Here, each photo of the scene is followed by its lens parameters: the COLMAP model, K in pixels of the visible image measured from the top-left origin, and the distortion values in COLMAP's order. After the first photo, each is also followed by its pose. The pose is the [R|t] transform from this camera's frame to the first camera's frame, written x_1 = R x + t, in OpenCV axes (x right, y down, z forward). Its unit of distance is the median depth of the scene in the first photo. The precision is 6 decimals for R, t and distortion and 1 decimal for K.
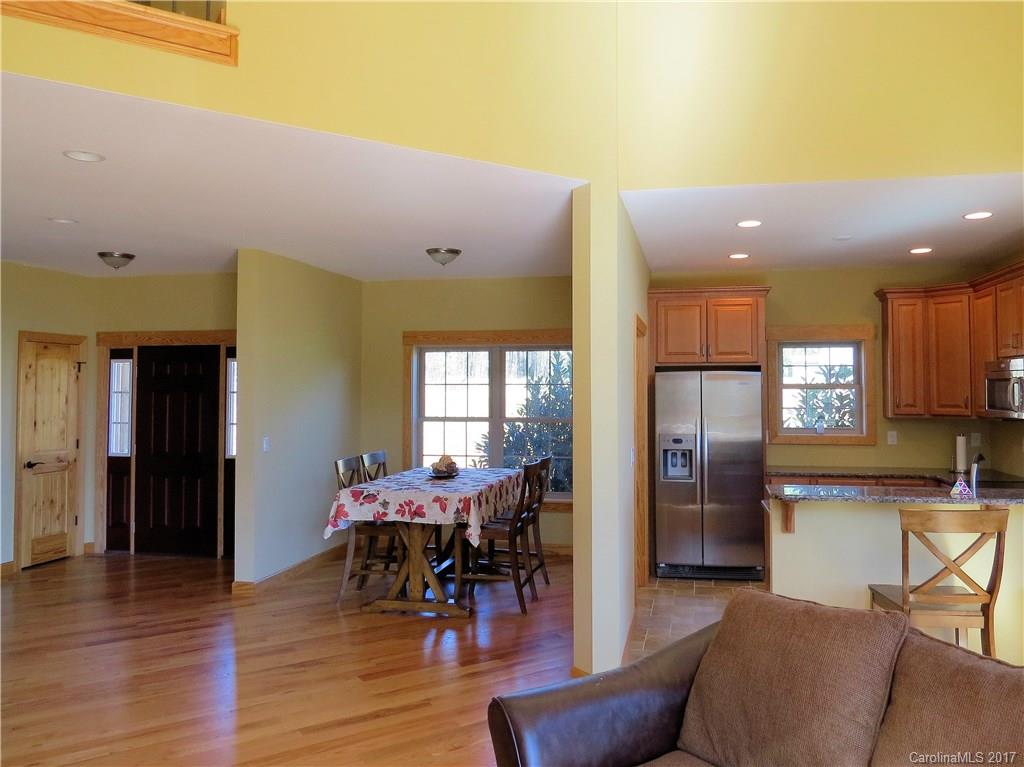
lens RADIAL K [[728.2, 0, 520.8], [0, 728.2, 381.3], [0, 0, 1]] dist [-0.041693, 0.016668]
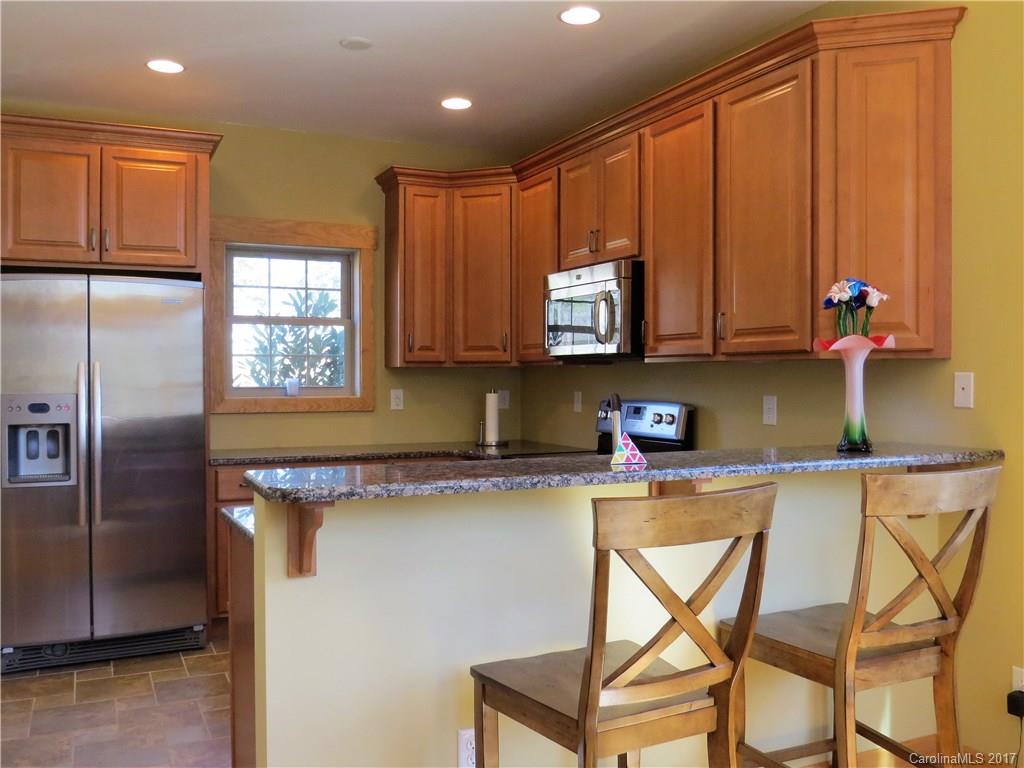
lens RADIAL K [[906.3, 0, 519.9], [0, 906.3, 389.8], [0, 0, 1]] dist [-0.039046, 0.025981]
pose [[0.770706, -0.002777, 0.637185, 0.072236], [-0.017819, 0.999505, 0.025909, 0.046798], [-0.636942, -0.031323, 0.770275, 0.290940]]
